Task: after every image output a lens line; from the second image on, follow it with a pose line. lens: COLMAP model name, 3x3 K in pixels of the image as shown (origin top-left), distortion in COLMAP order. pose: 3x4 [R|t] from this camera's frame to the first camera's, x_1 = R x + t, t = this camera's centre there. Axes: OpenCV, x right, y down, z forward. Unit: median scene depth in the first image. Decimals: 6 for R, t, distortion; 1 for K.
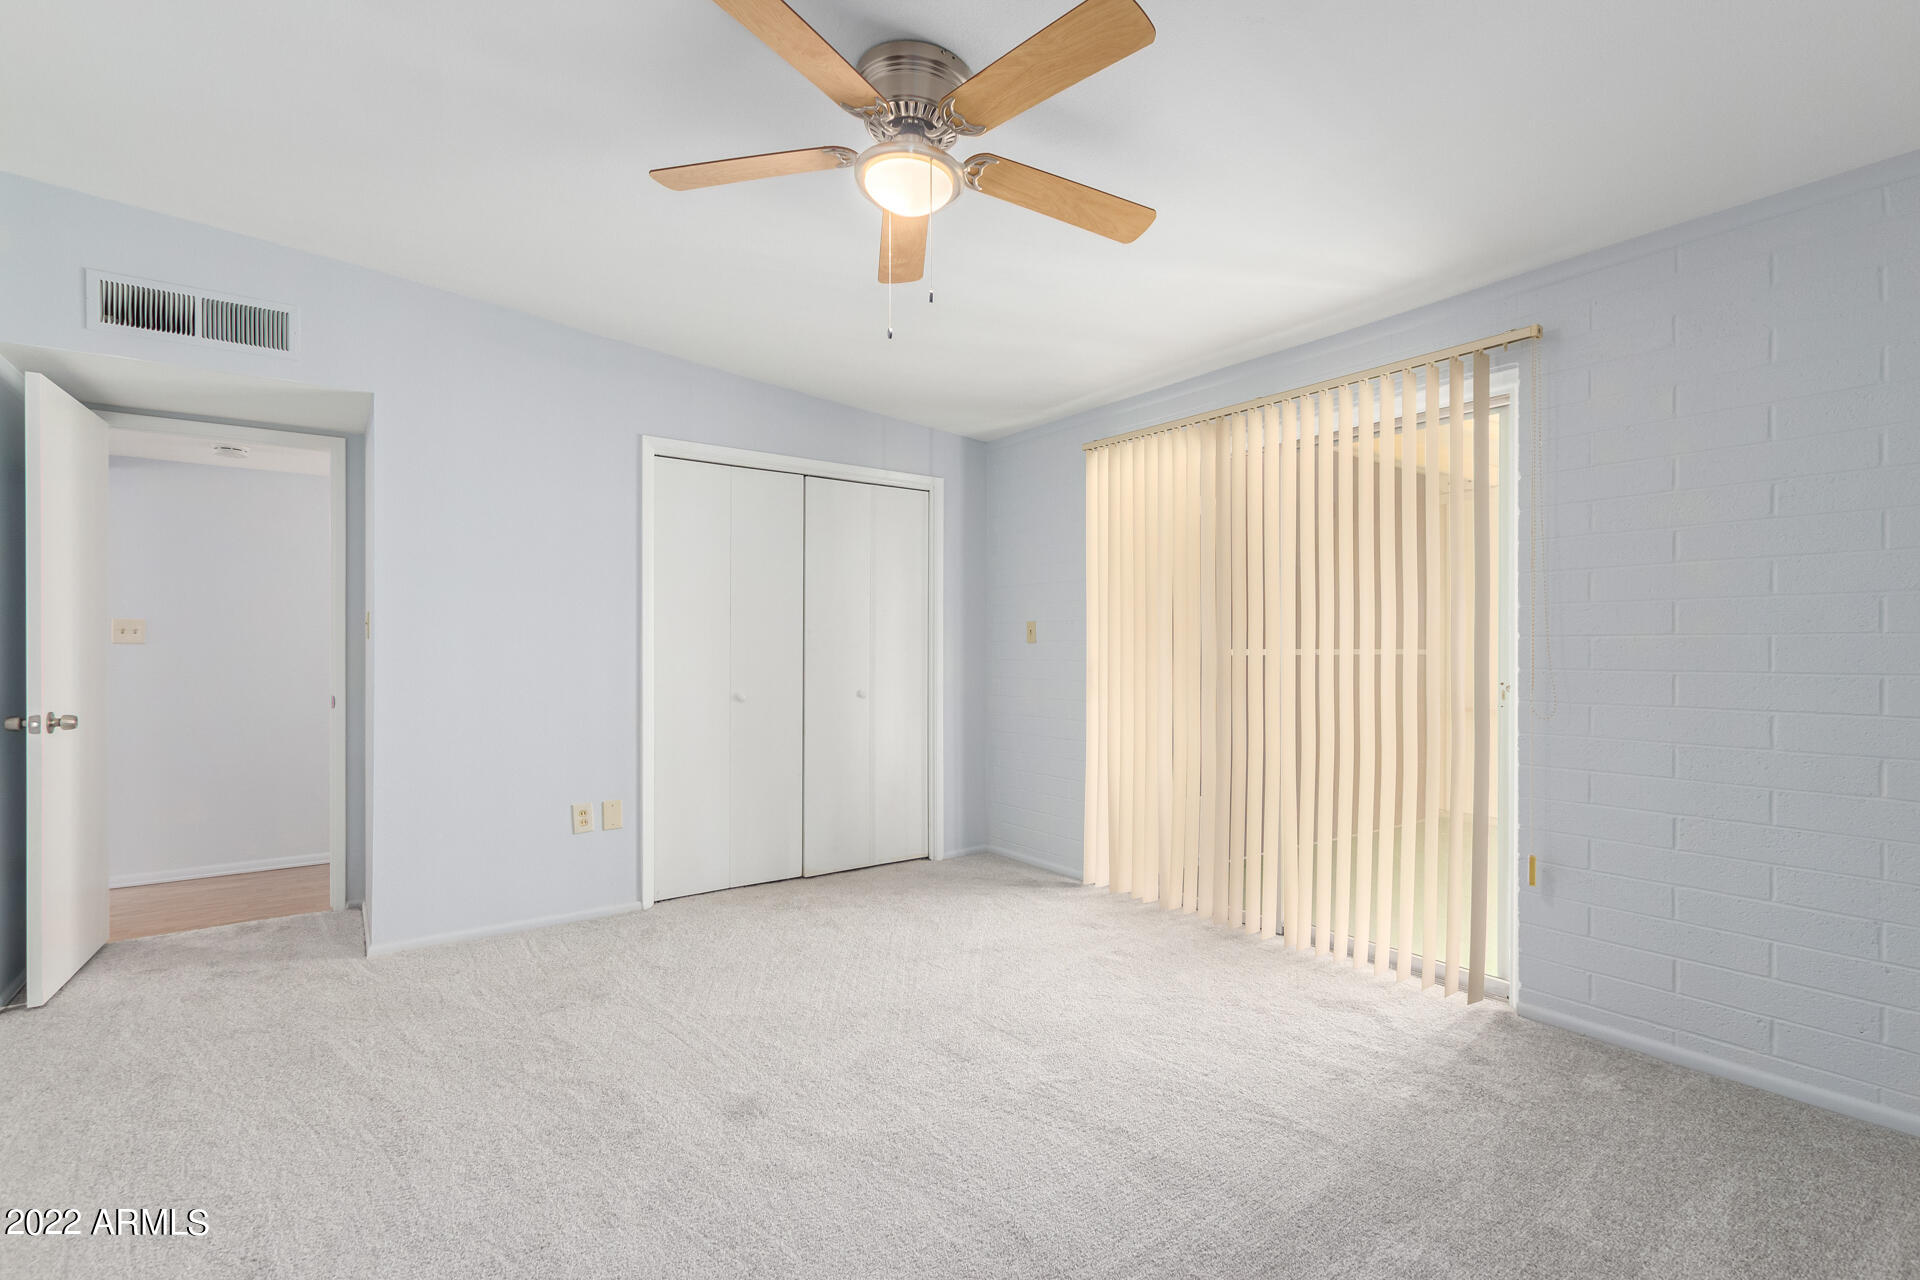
lens RADIAL K [[844.0, 0, 966.1], [0, 844.0, 652.8], [0, 0, 1]] dist [0.012112, -0.012237]
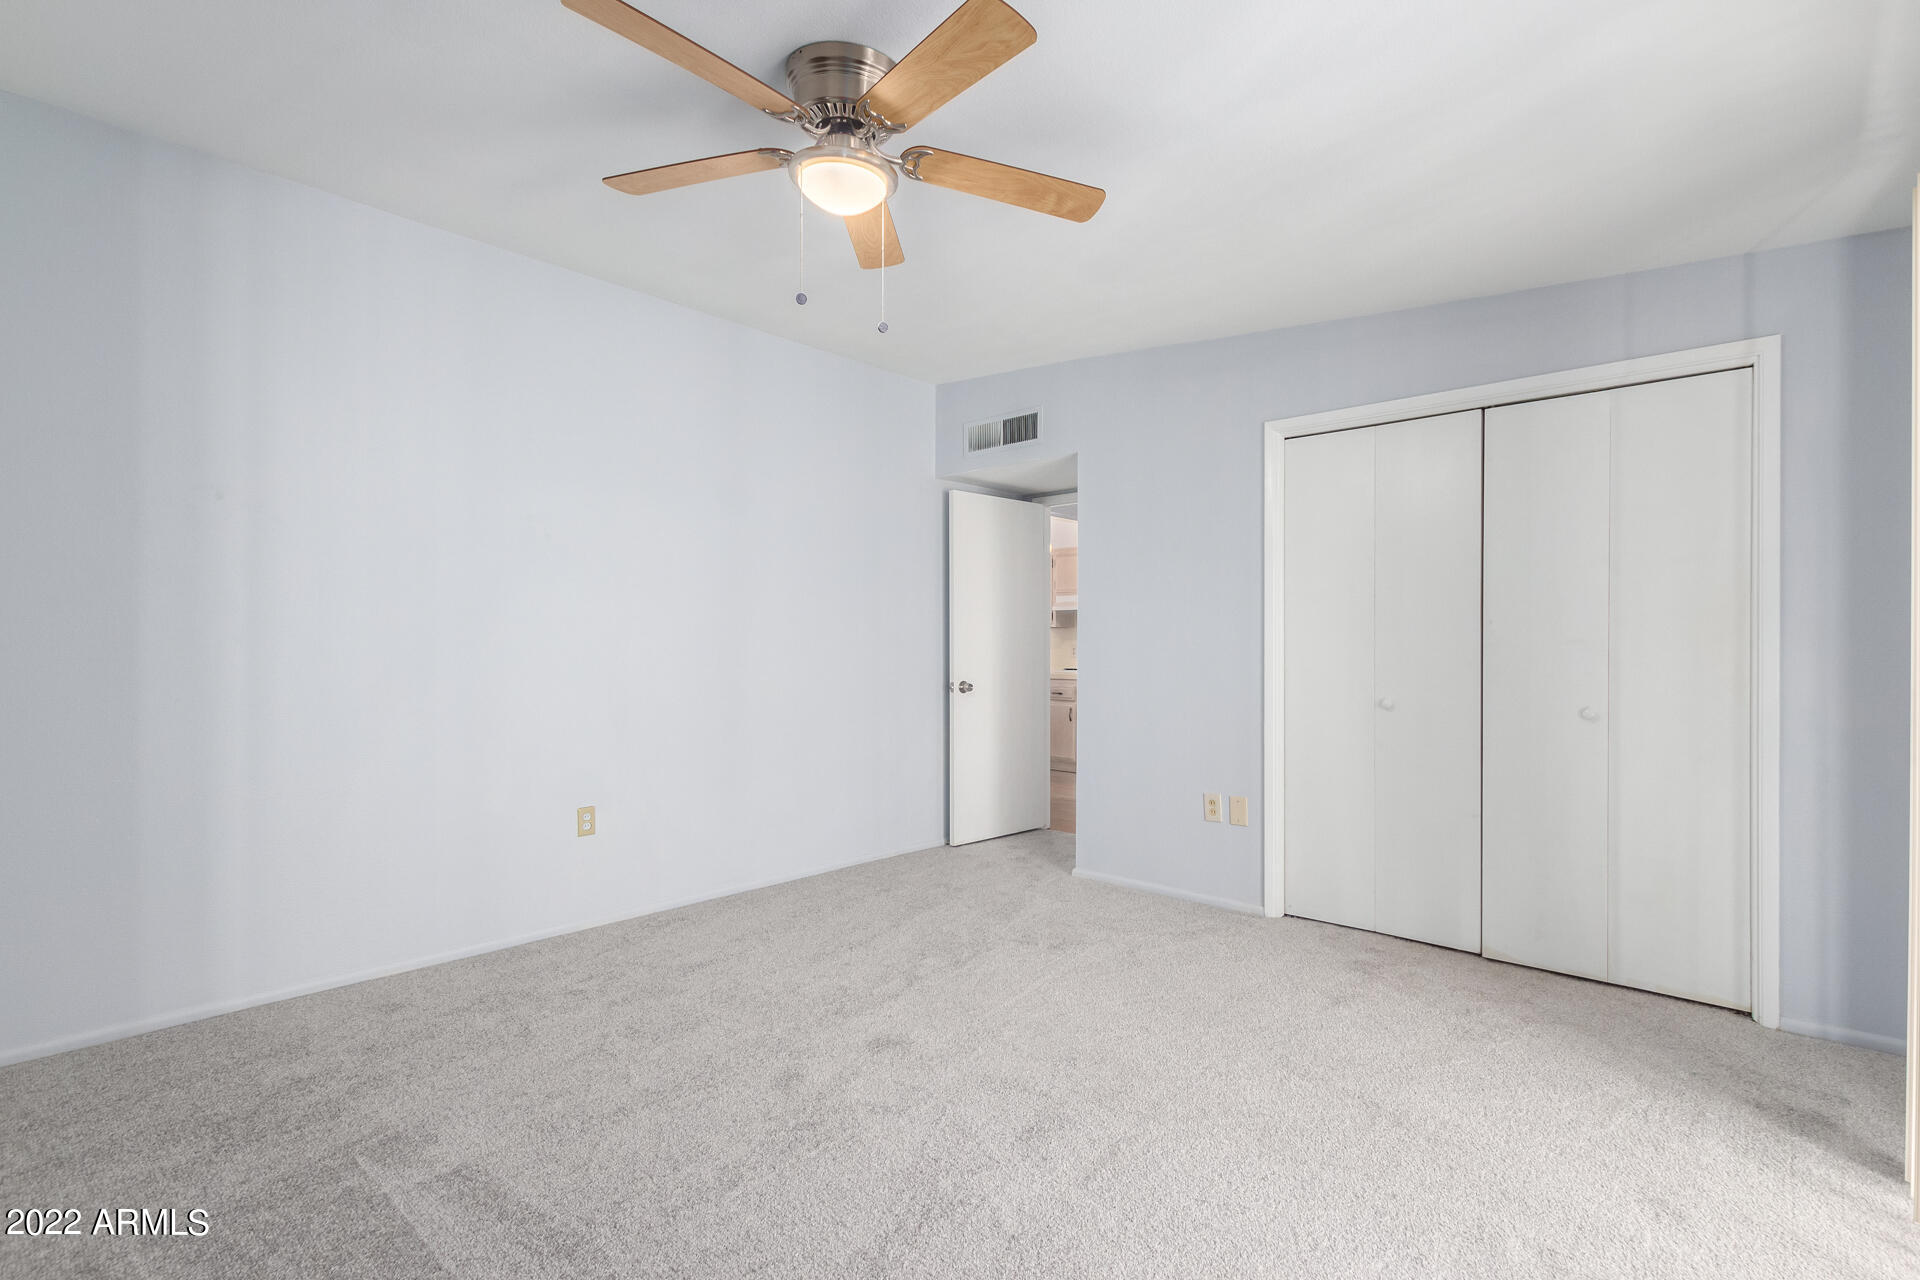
lens RADIAL K [[844.0, 0, 966.1], [0, 844.0, 652.8], [0, 0, 1]] dist [0.012112, -0.012237]
pose [[0.237266, 0.010017, -0.971393, 0.477662], [-0.004417, 0.999948, 0.009233, -0.003740], [0.971435, 0.002100, 0.237298, 0.449485]]
